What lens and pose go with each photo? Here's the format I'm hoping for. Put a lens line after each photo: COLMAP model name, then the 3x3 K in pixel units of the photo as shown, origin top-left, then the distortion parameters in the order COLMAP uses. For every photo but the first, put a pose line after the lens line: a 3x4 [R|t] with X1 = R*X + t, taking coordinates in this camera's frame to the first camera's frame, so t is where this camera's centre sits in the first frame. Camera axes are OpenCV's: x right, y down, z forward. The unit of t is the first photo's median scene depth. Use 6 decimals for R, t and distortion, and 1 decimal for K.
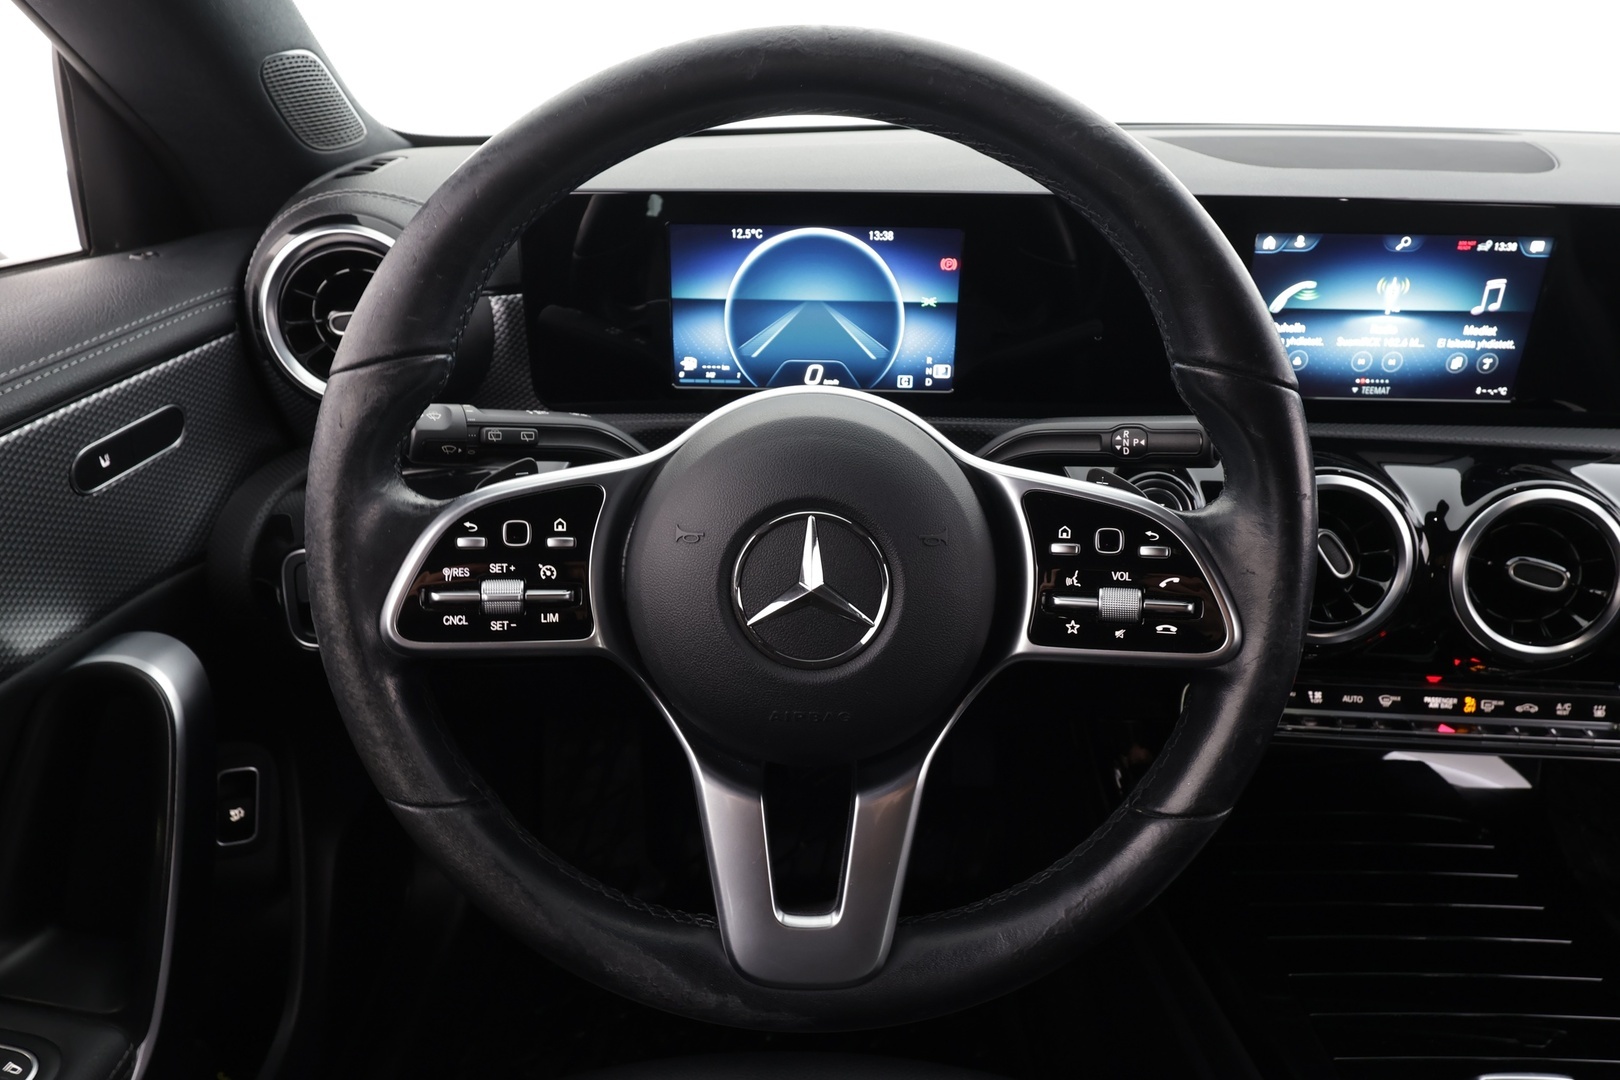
lens RADIAL K [[1065.1, 0, 806.1], [0, 1065.1, 543.3], [0, 0, 1]] dist [-0.000503, 0.000676]
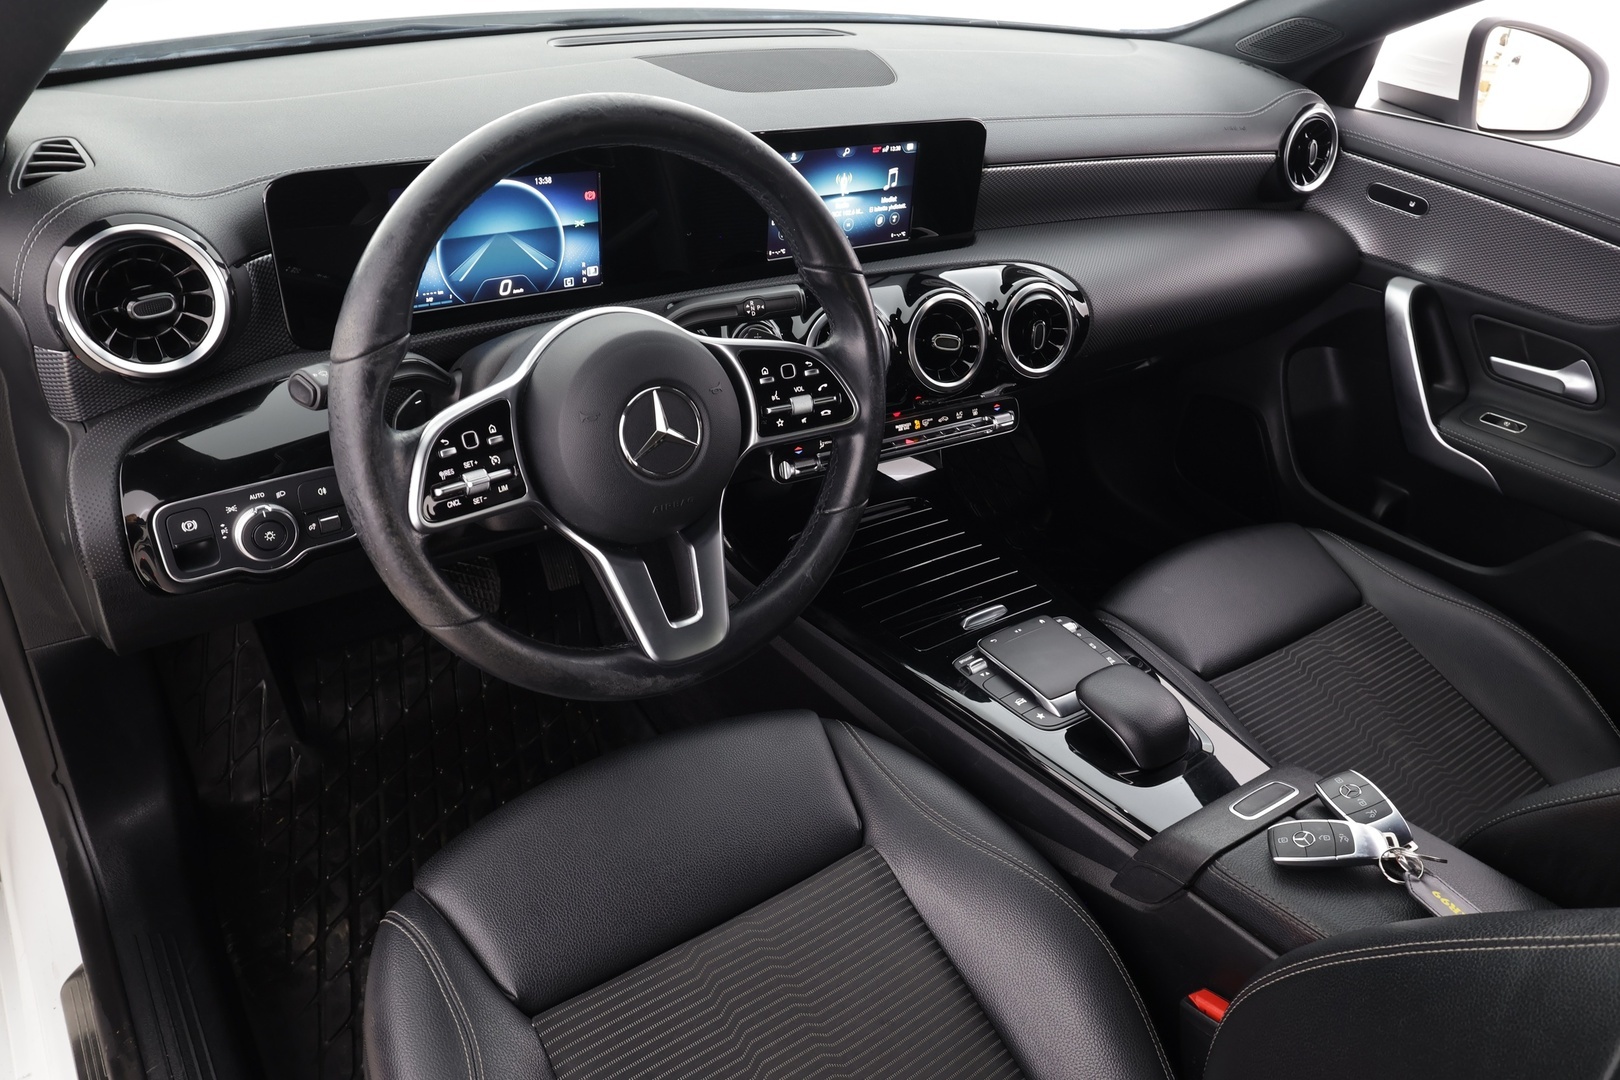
lens RADIAL K [[1165.1, 0, 810.0], [0, 1165.1, 540.0], [0, 0, 1]] dist [0.000669, 0.001133]
pose [[0.811107, -0.266014, 0.520905, -0.544923], [0.181111, 0.961047, 0.208775, -0.091930], [-0.556152, -0.074997, 0.827690, -0.463255]]
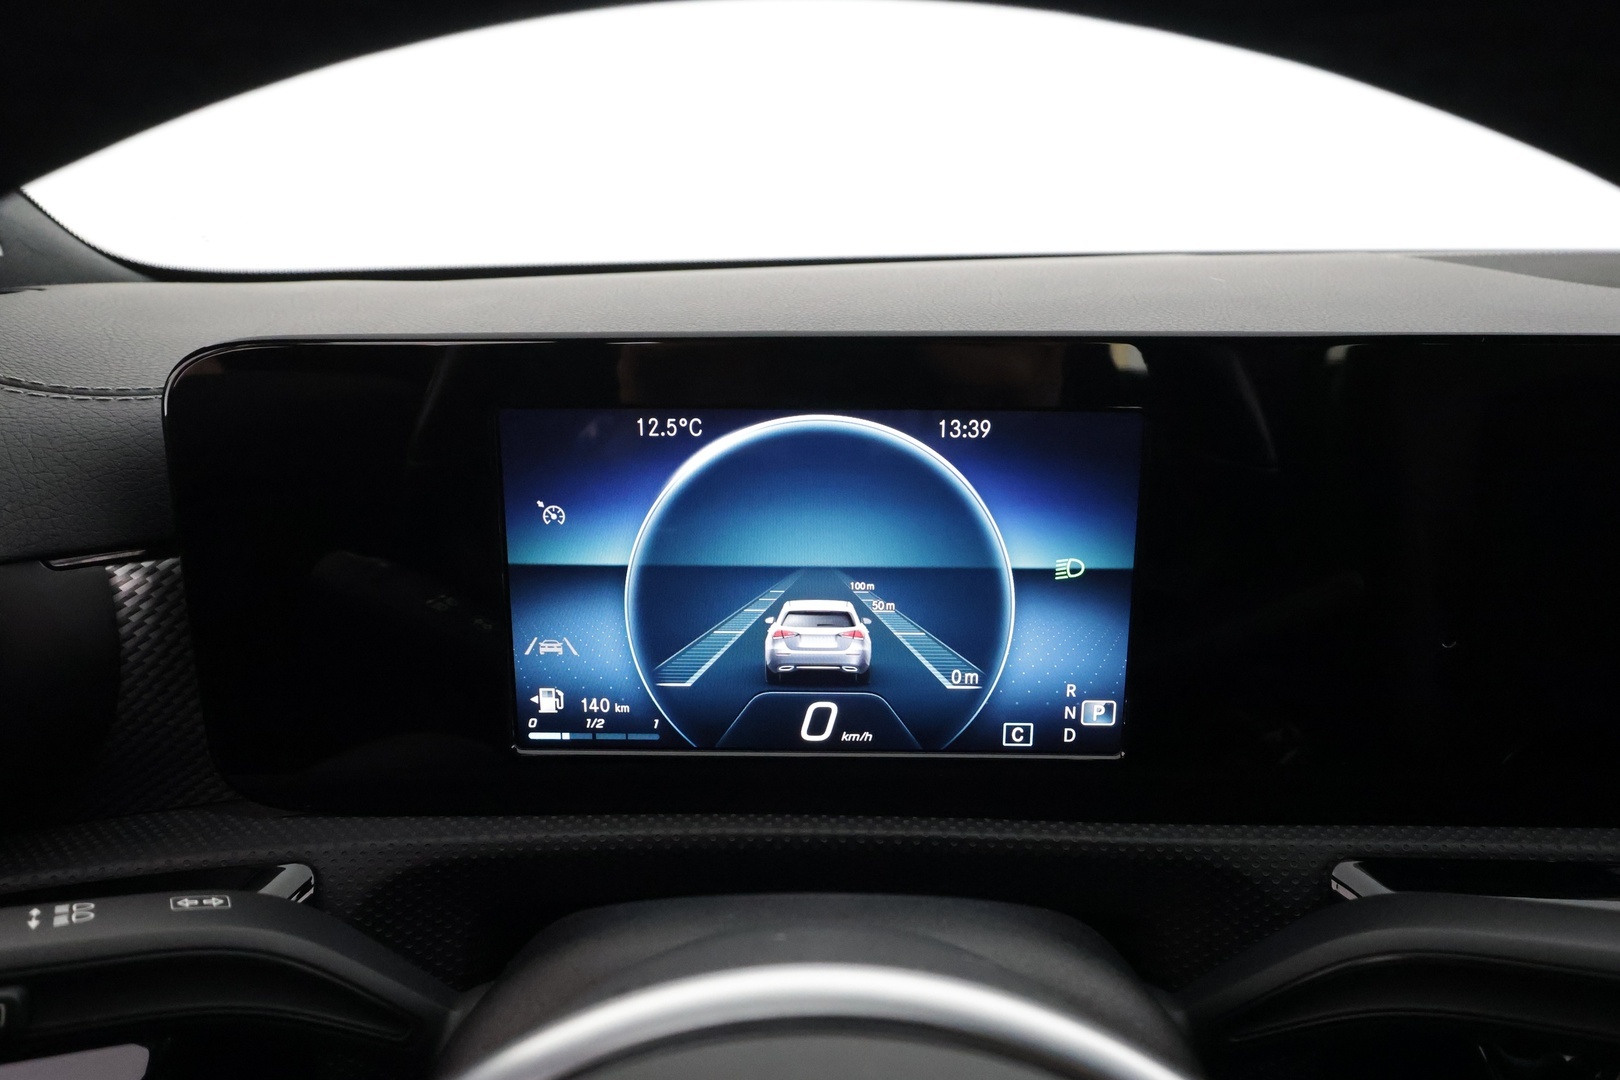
lens RADIAL K [[1065.1, 0, 806.1], [0, 1065.1, 543.3], [0, 0, 1]] dist [-0.000503, 0.000676]
pose [[0.999953, -0.009558, -0.001680, 0.003112], [0.009205, 0.988948, -0.147974, -0.170946], [0.003076, 0.147952, 0.988990, 0.547929]]
